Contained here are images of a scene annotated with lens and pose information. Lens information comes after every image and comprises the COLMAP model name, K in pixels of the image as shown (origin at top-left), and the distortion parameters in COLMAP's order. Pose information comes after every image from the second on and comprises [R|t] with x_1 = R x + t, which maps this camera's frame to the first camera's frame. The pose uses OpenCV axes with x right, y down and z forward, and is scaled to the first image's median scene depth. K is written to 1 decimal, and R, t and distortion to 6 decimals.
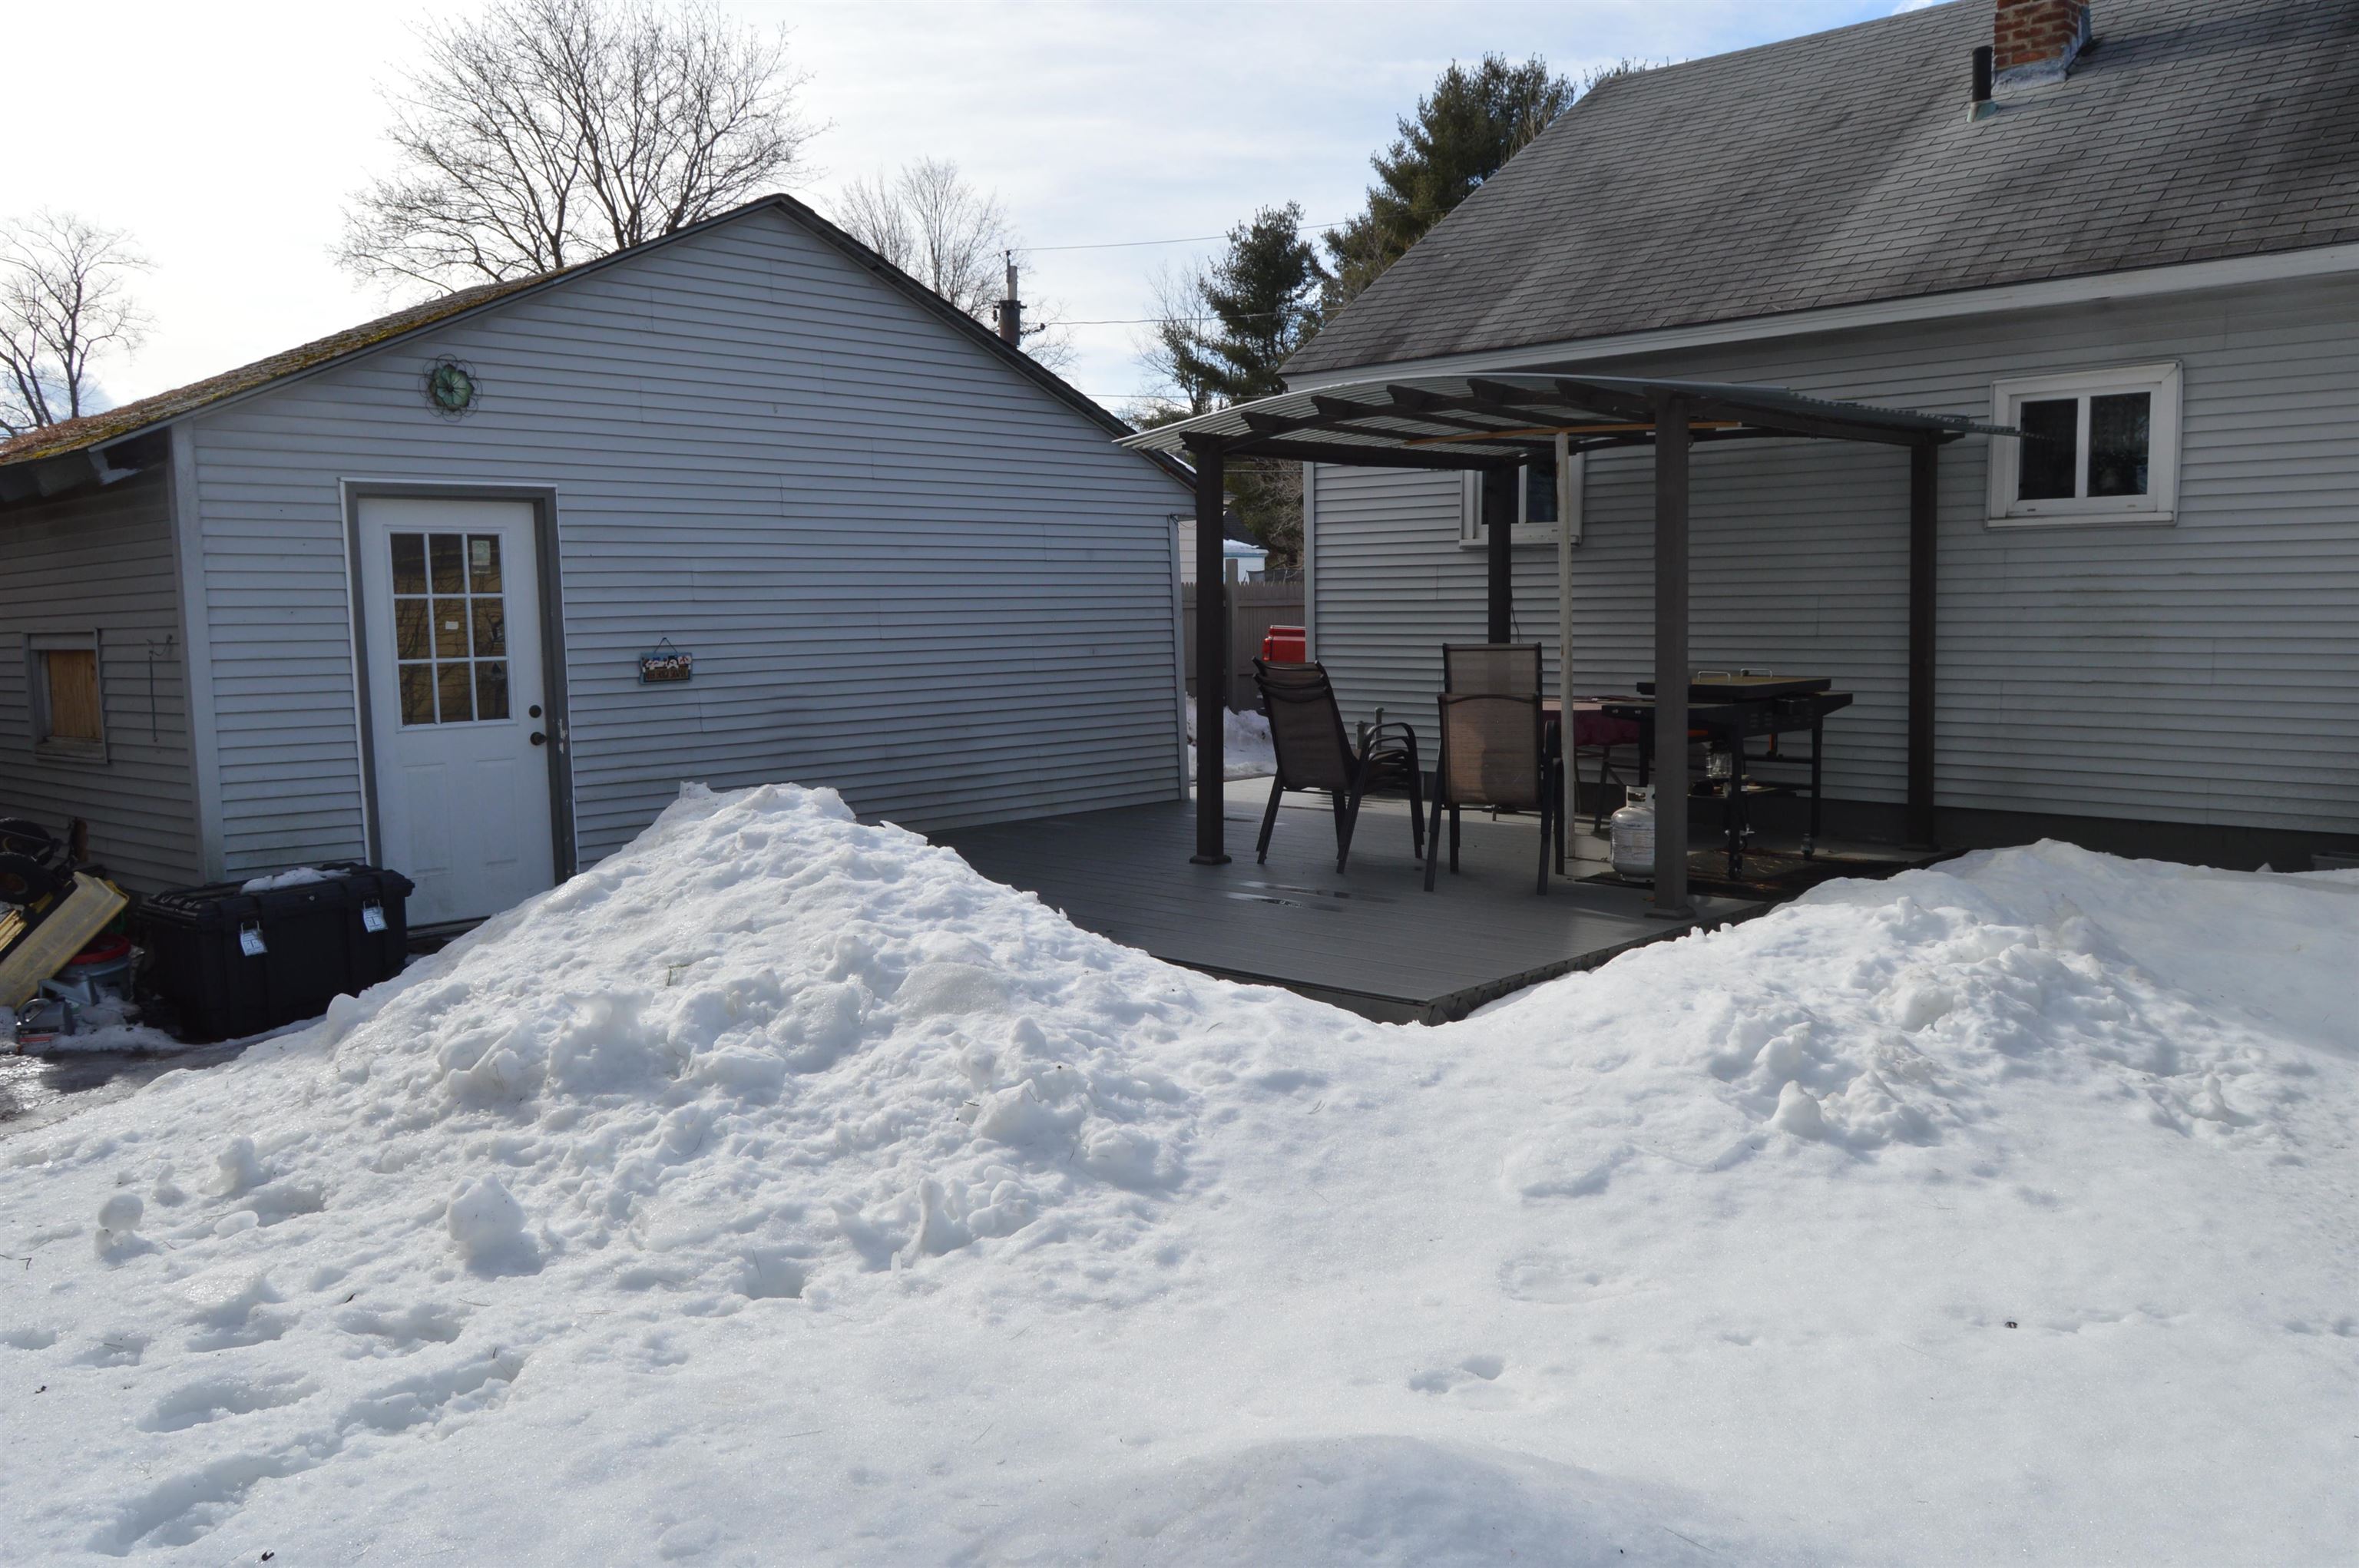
lens RADIAL K [[1850.0, 0, 1185.6], [0, 1850.0, 792.6], [0, 0, 1]] dist [-0.019107, 0.013588]
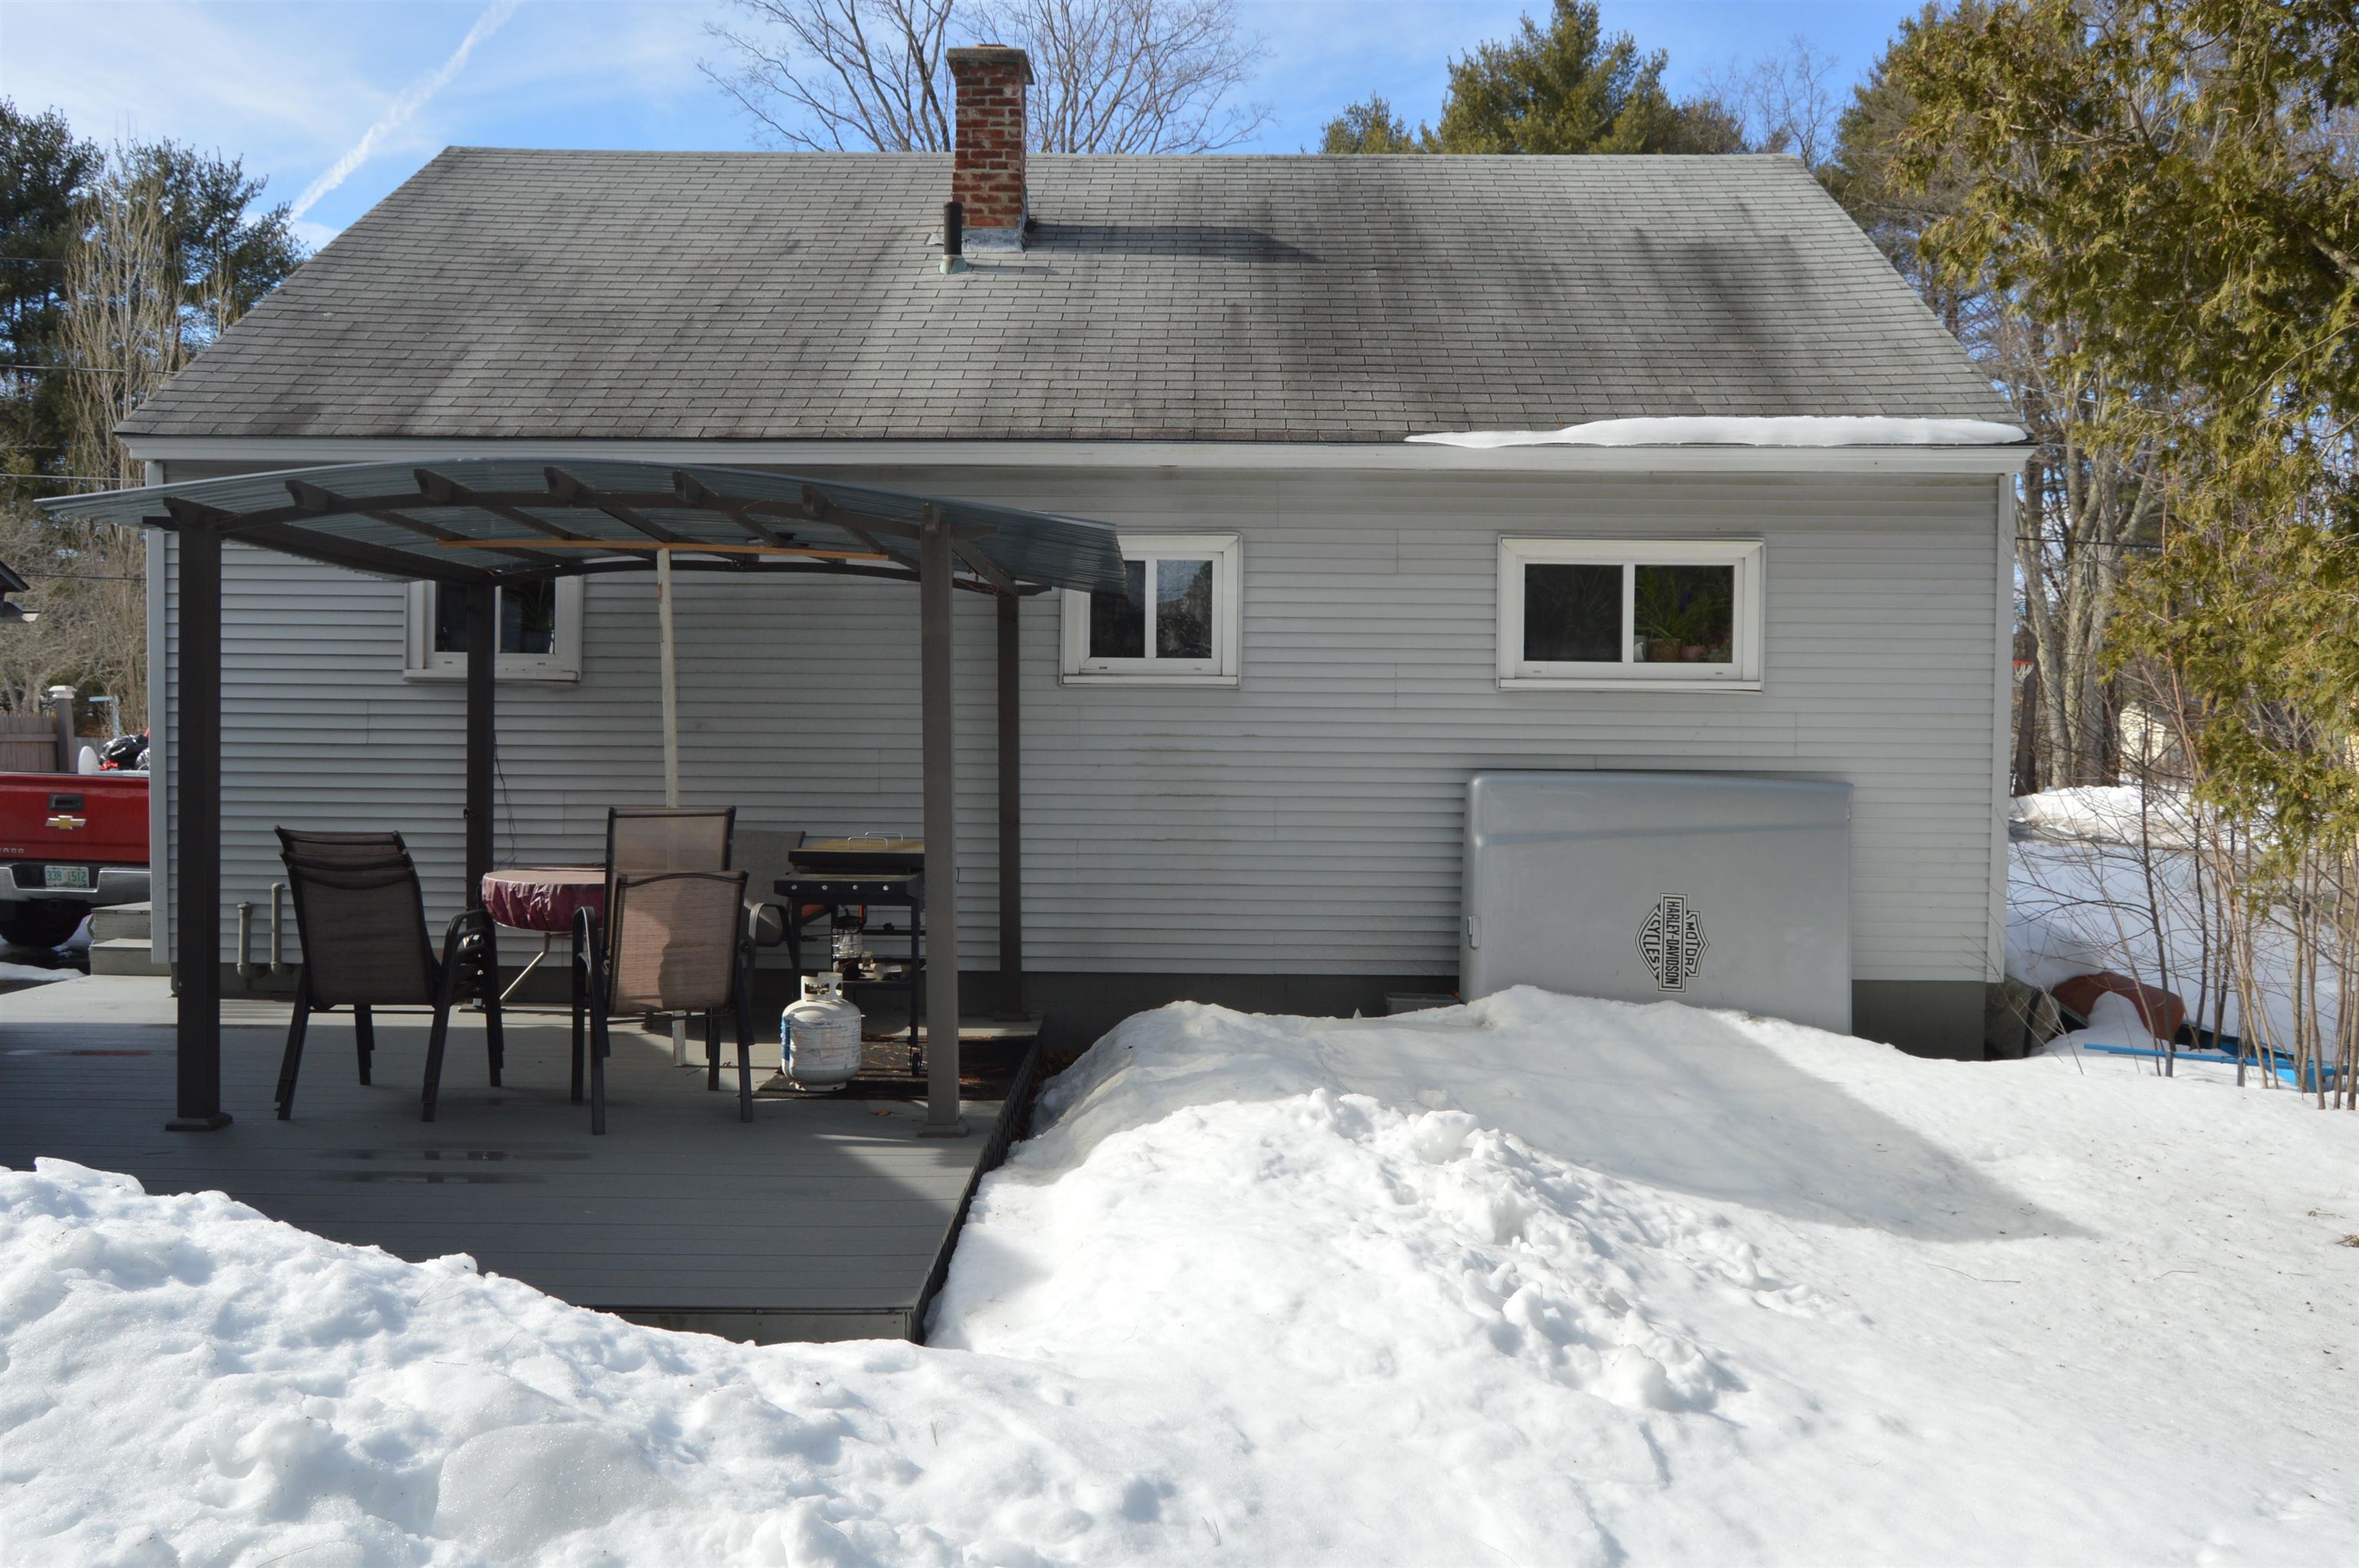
lens RADIAL K [[1850.0, 0, 1191.7], [0, 1850.0, 790.6], [0, 0, 1]] dist [-0.019107, 0.013588]
pose [[0.720005, 0.000672, 0.693969, -0.209073], [0.052335, 0.997099, -0.055264, -0.031308], [-0.691993, 0.076110, 0.717881, 0.269506]]
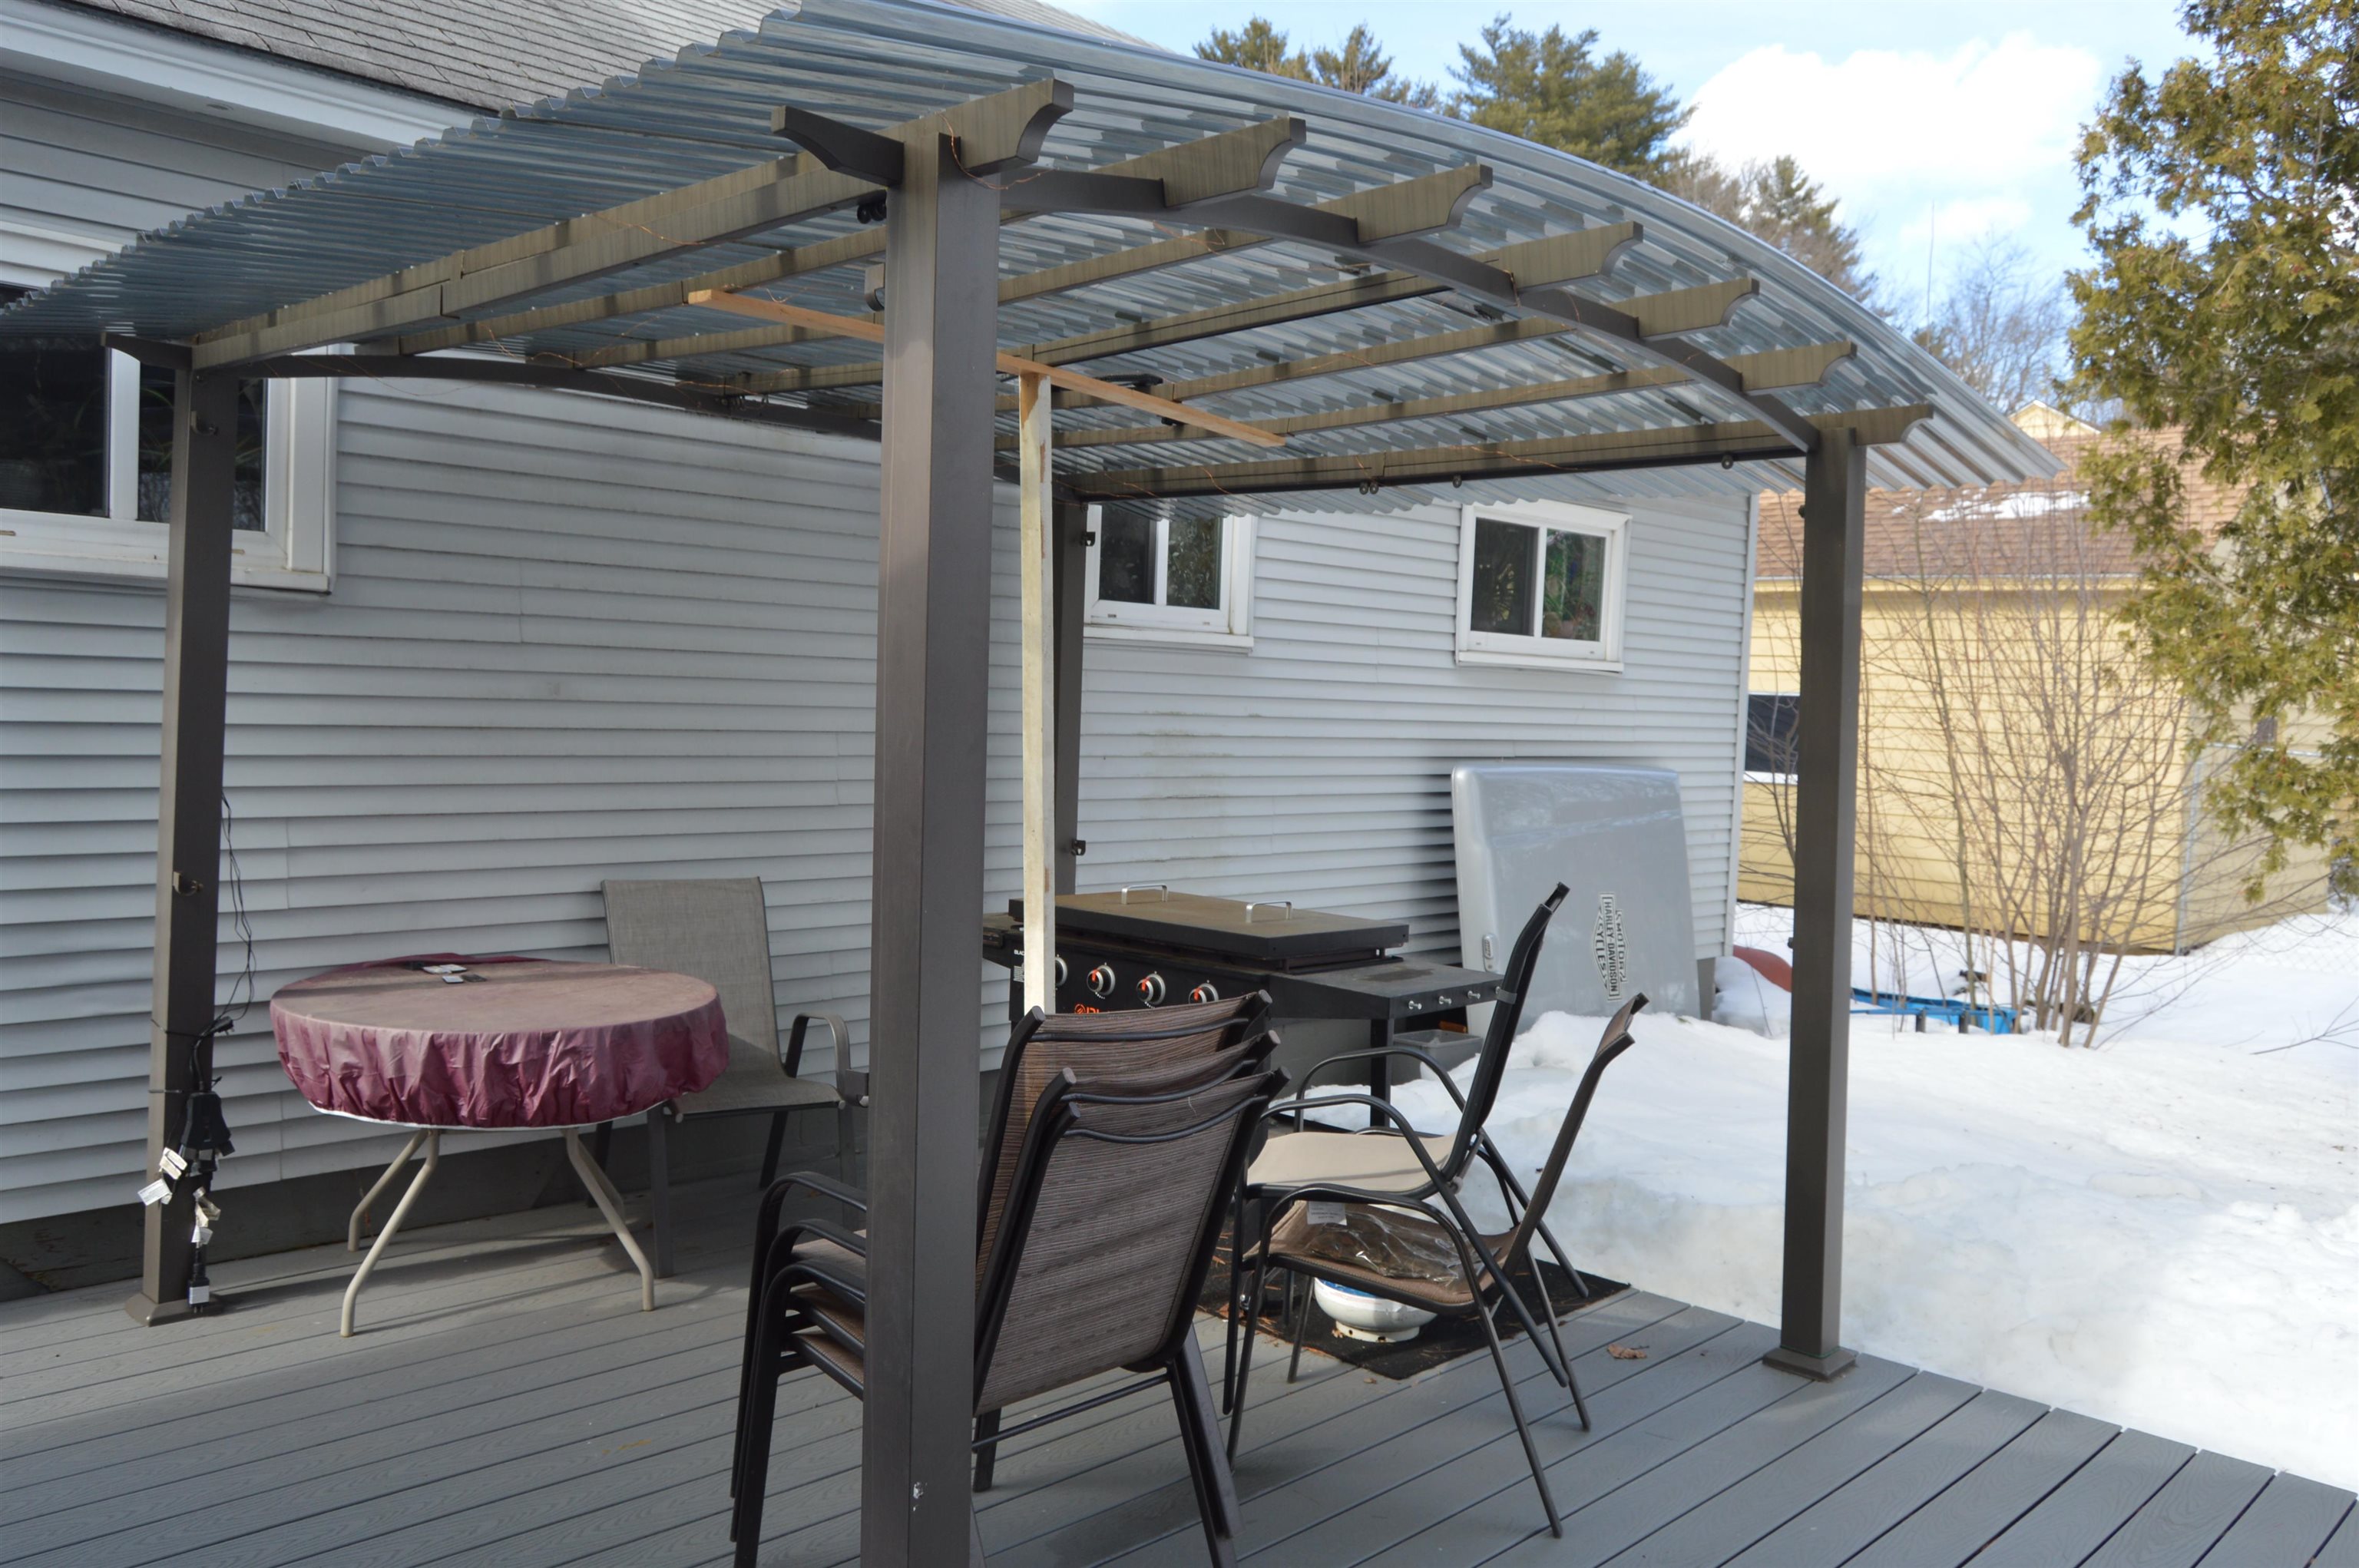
lens RADIAL K [[1850.0, 0, 1194.6], [0, 1850.0, 794.3], [0, 0, 1]] dist [-0.019107, 0.013588]
pose [[-0.005277, -0.041700, 0.999116, -0.243716], [0.065726, 0.996955, 0.041957, -0.119776], [-0.997824, 0.065890, -0.002520, 1.025570]]
